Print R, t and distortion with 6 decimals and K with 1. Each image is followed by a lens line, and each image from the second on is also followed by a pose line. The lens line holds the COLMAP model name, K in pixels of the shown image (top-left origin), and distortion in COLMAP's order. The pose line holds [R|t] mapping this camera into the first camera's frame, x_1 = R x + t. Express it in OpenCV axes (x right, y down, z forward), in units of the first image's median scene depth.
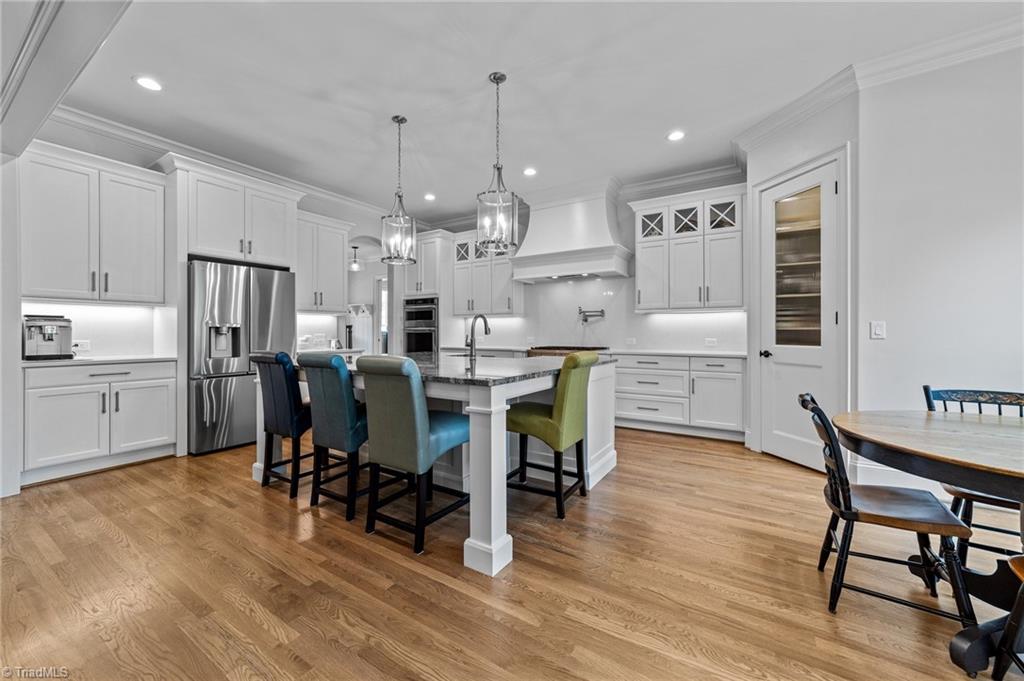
lens RADIAL K [[393.6, 0, 512.7], [0, 393.6, 337.3], [0, 0, 1]] dist [-0.000240, 0.000194]
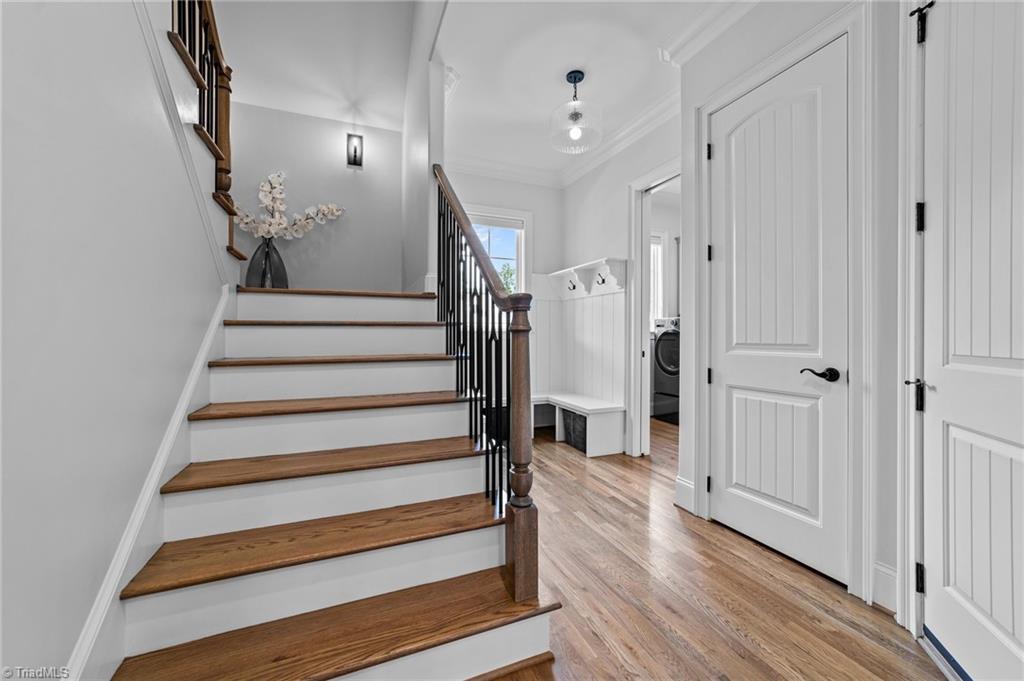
lens RADIAL K [[393.6, 0, 512.7], [0, 393.6, 337.3], [0, 0, 1]] dist [-0.000240, 0.000194]
pose [[0.815348, -0.000218, -0.578972, -0.415060], [-0.005197, 0.999957, -0.007696, -0.009237], [0.578948, 0.009284, 0.815311, 1.156534]]
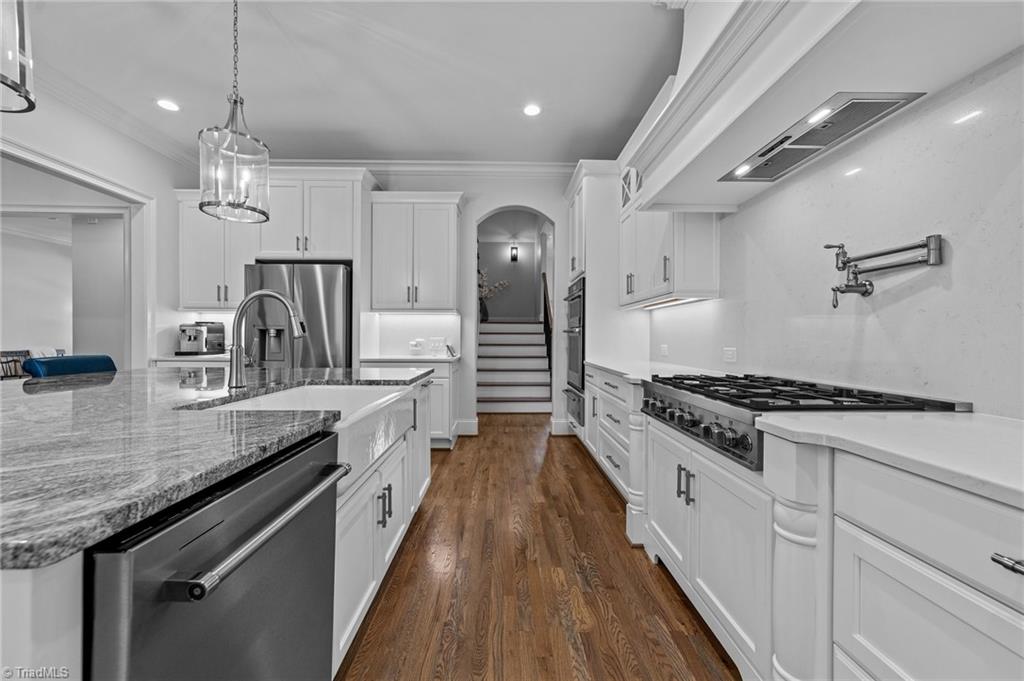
lens RADIAL K [[393.6, 0, 512.7], [0, 393.6, 337.3], [0, 0, 1]] dist [-0.000240, 0.000194]
pose [[0.557199, 0.001883, -0.830377, 0.281654], [-0.012330, 0.999906, -0.006006, -0.005715], [0.830287, 0.013586, 0.557170, 0.665284]]
